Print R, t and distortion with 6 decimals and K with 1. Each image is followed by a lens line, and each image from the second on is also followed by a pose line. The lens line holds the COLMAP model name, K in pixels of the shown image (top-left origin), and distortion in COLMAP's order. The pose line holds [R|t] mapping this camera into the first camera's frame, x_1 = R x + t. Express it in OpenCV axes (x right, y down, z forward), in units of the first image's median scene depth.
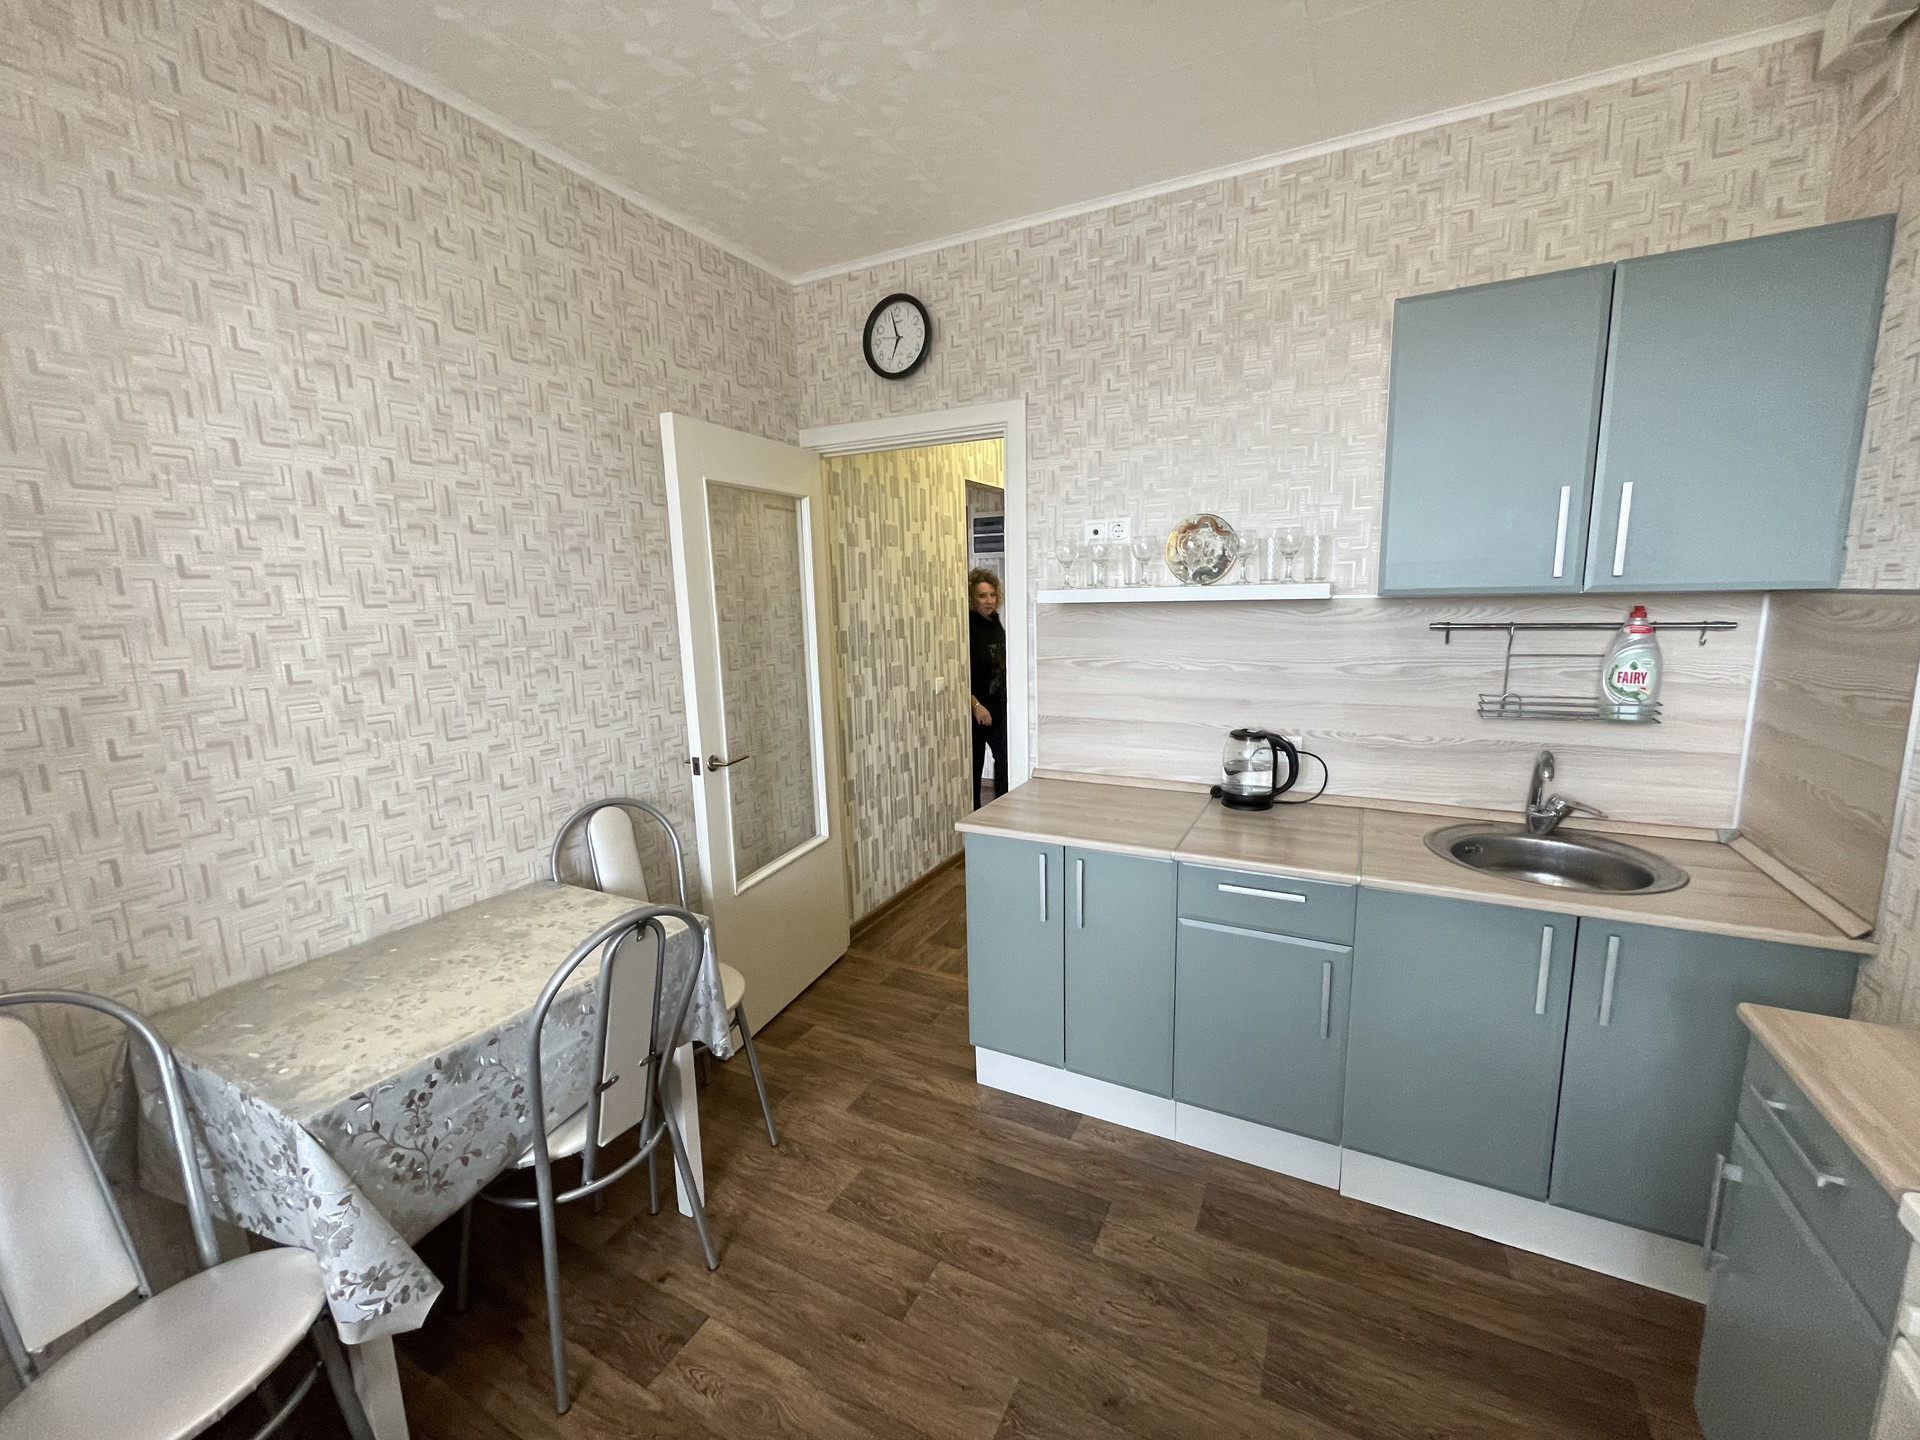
lens RADIAL K [[771.2, 0, 959.2], [0, 771.2, 720.2], [0, 0, 1]] dist [-0.005537, 0.000567]
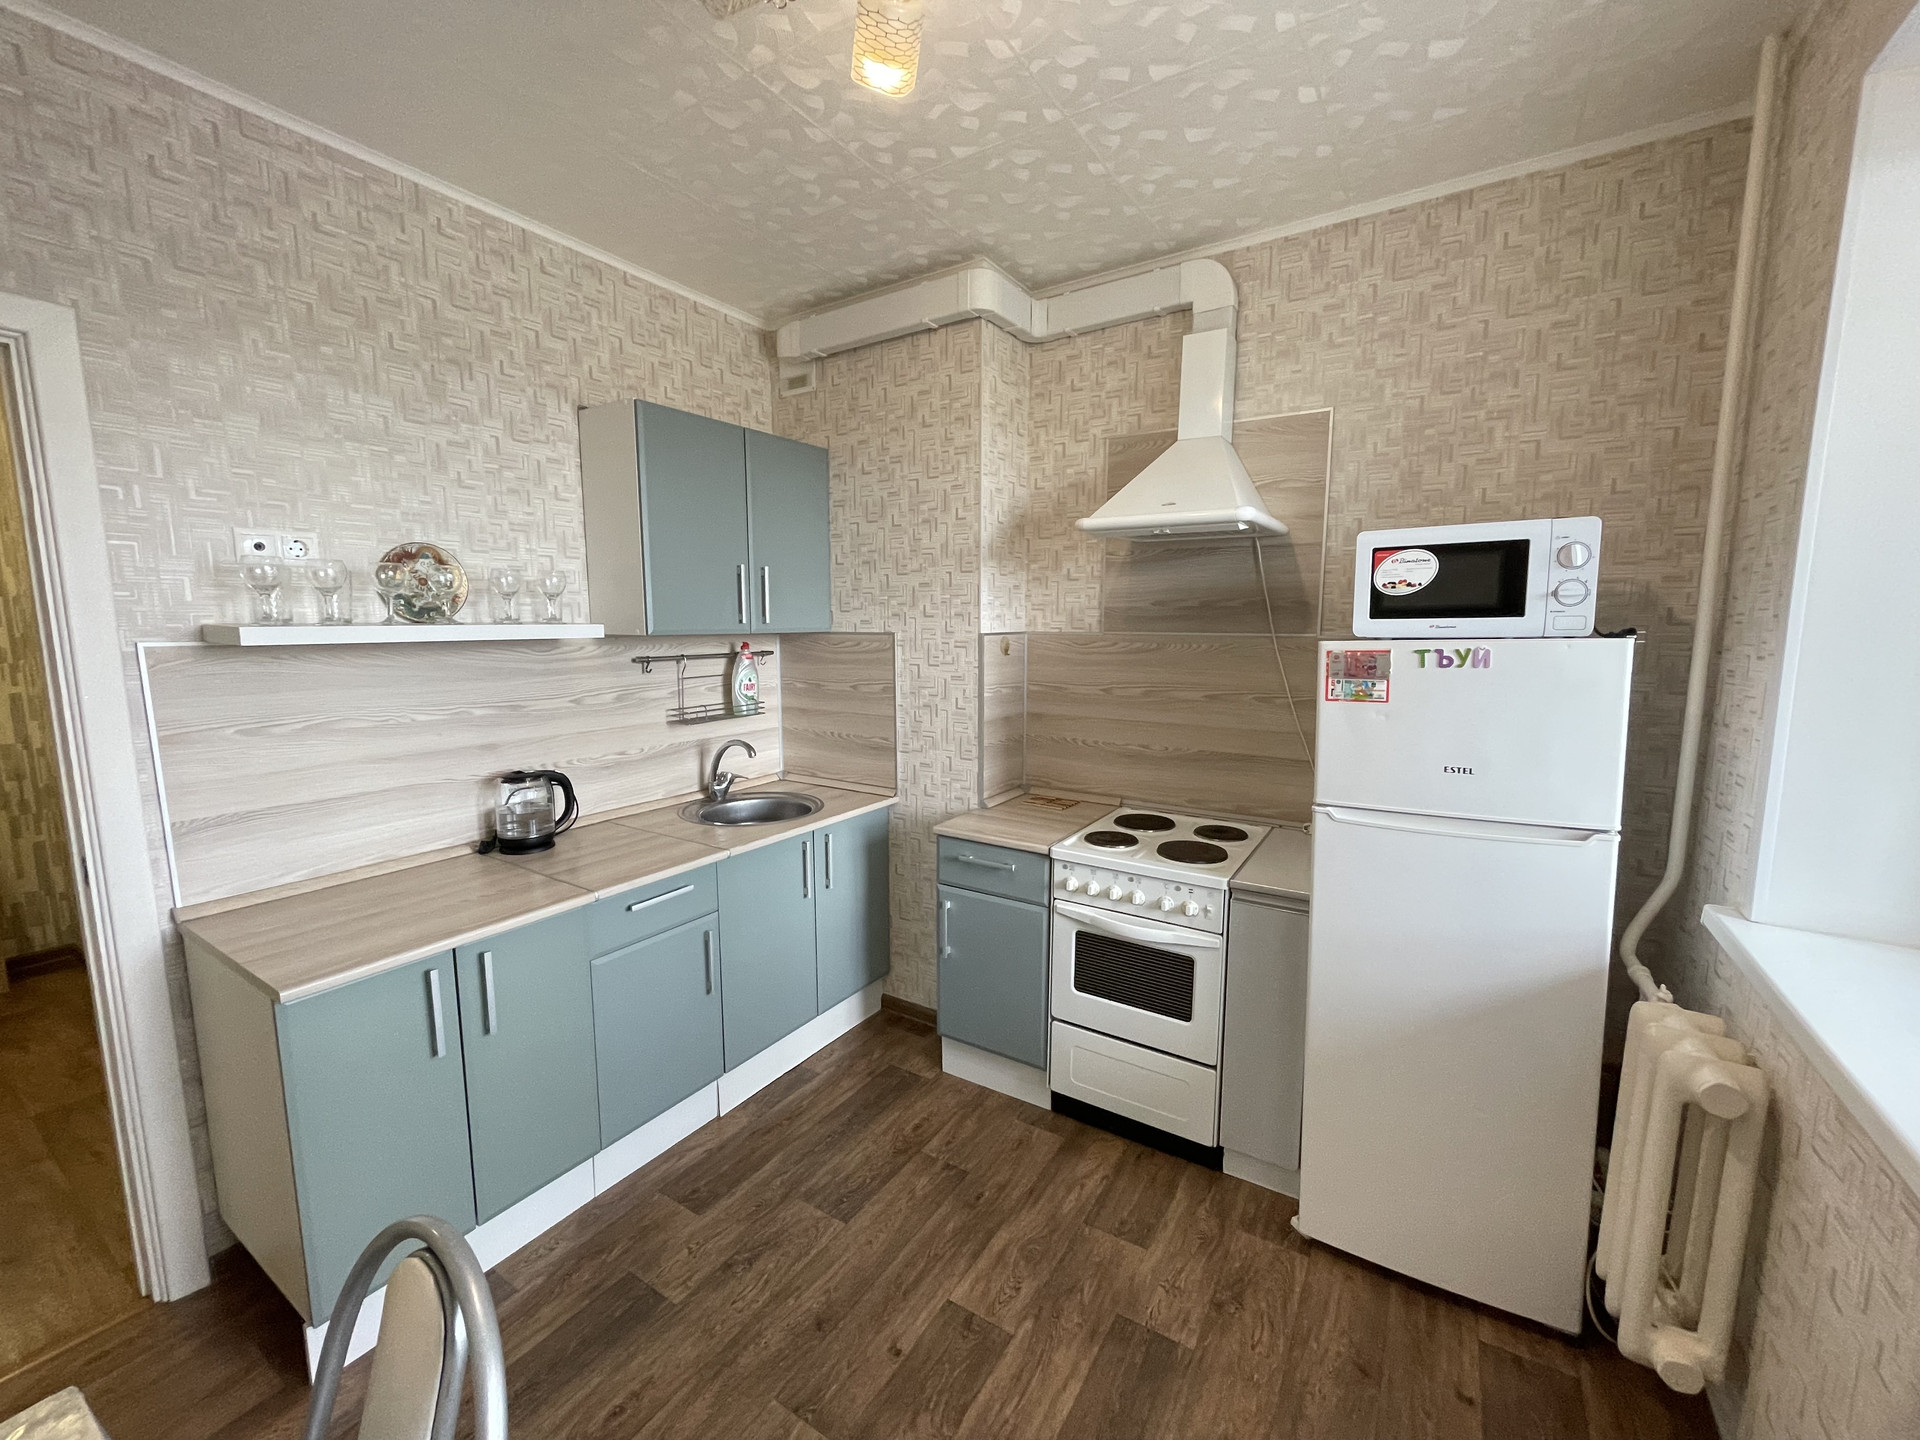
lens RADIAL K [[771.2, 0, 960.2], [0, 771.2, 719.7], [0, 0, 1]] dist [-0.005537, 0.000567]
pose [[0.086718, -0.106752, 0.990497, -0.633855], [0.157804, 0.983162, 0.092146, -0.063993], [-0.983655, 0.148314, 0.102103, 0.405249]]
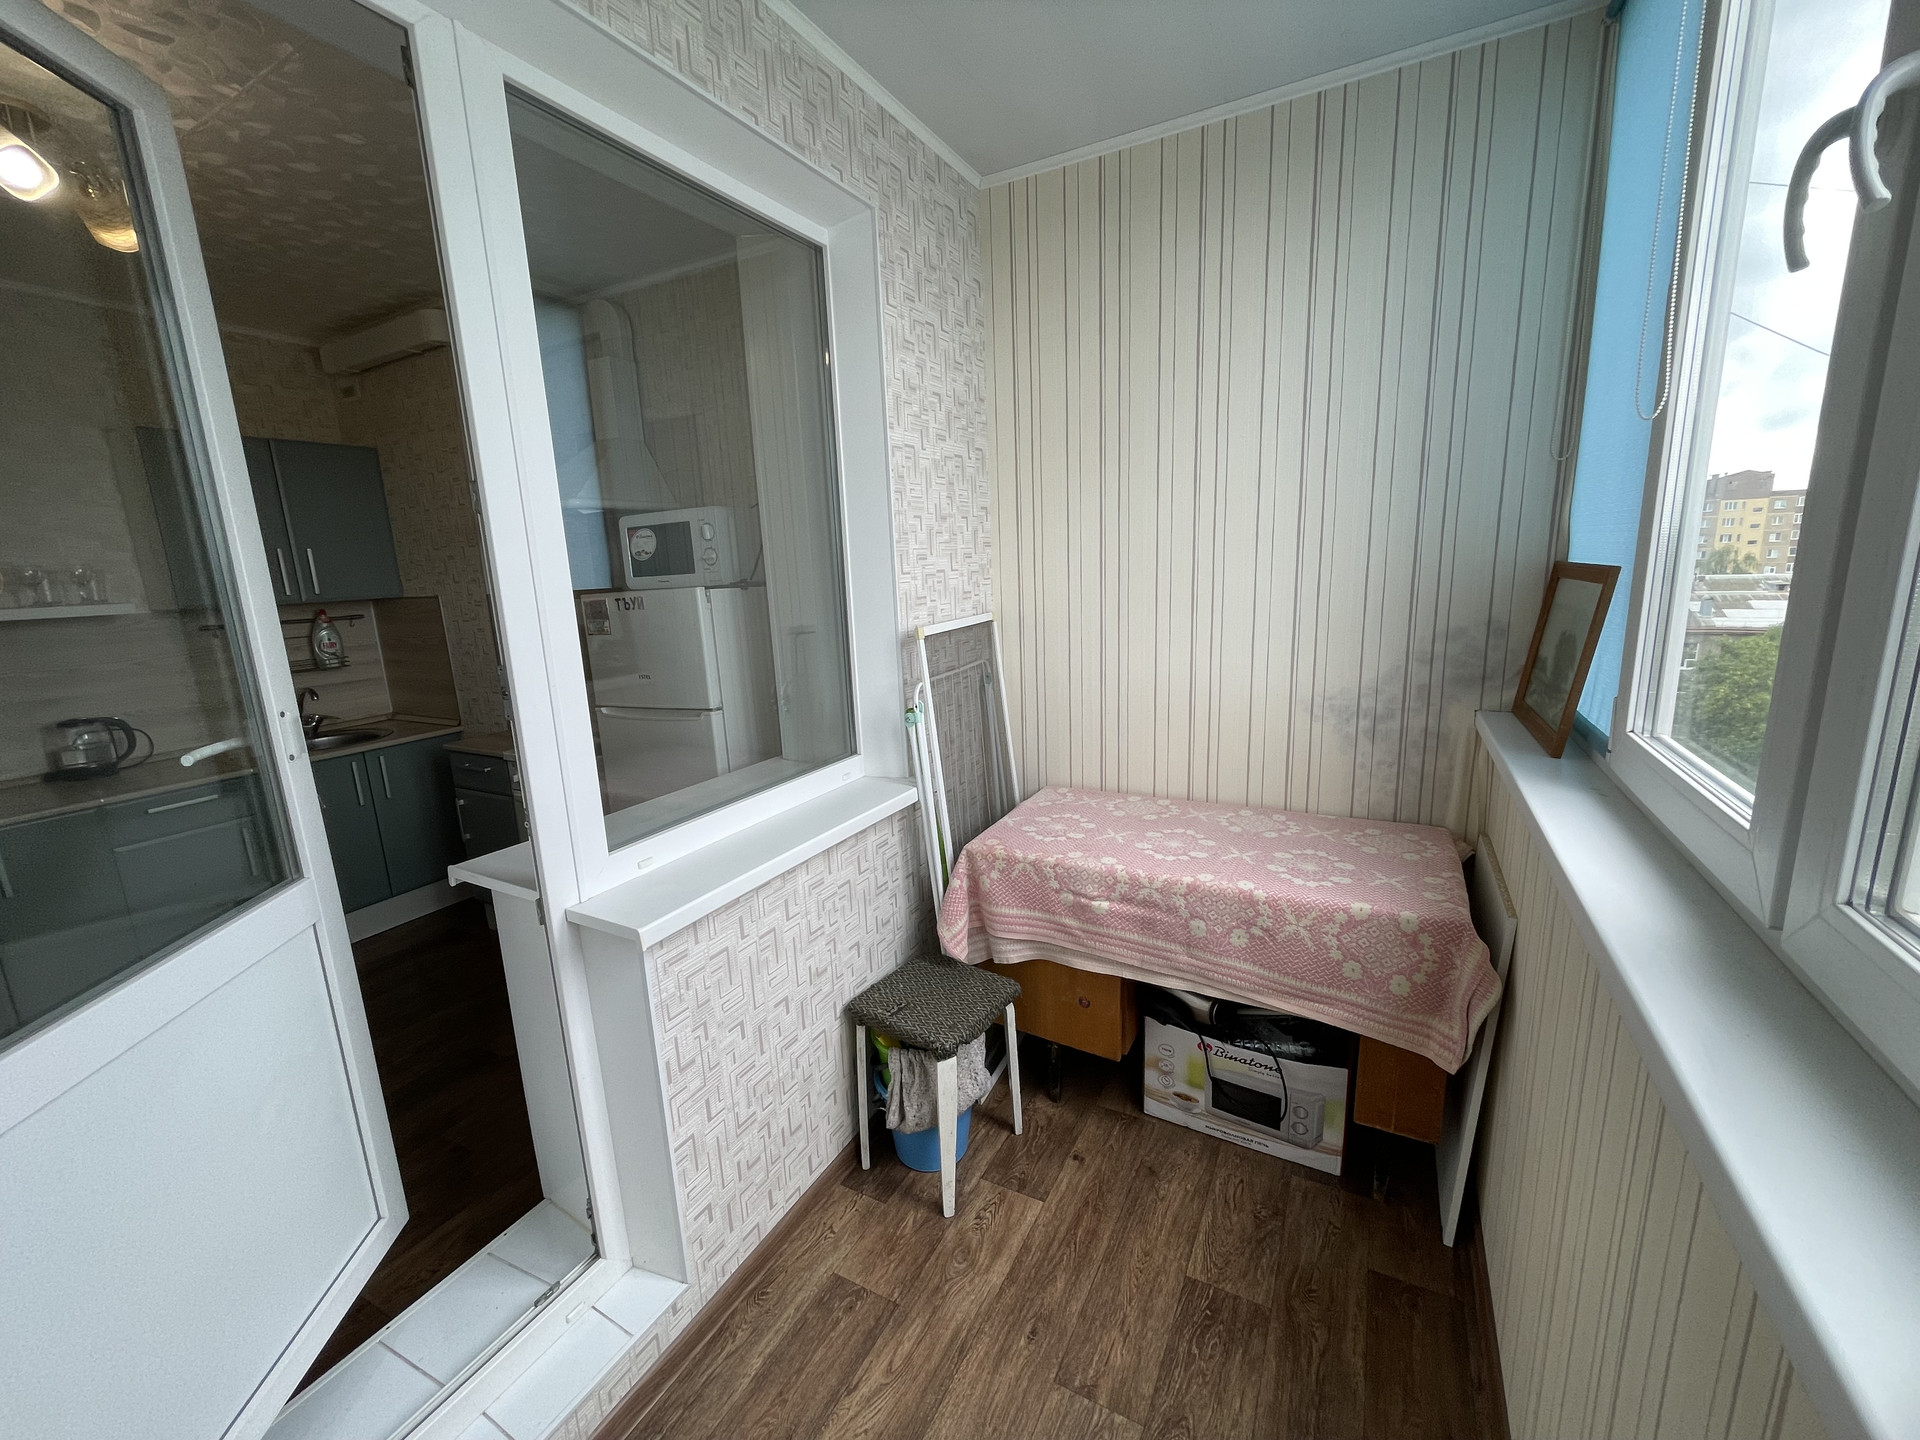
lens RADIAL K [[771.2, 0, 953.0], [0, 771.2, 718.6], [0, 0, 1]] dist [-0.005537, 0.000567]
pose [[0.003380, -0.178752, 0.983888, -1.038266], [0.201630, 0.963808, 0.174411, 0.099283], [-0.979456, 0.197792, 0.039299, -0.573514]]
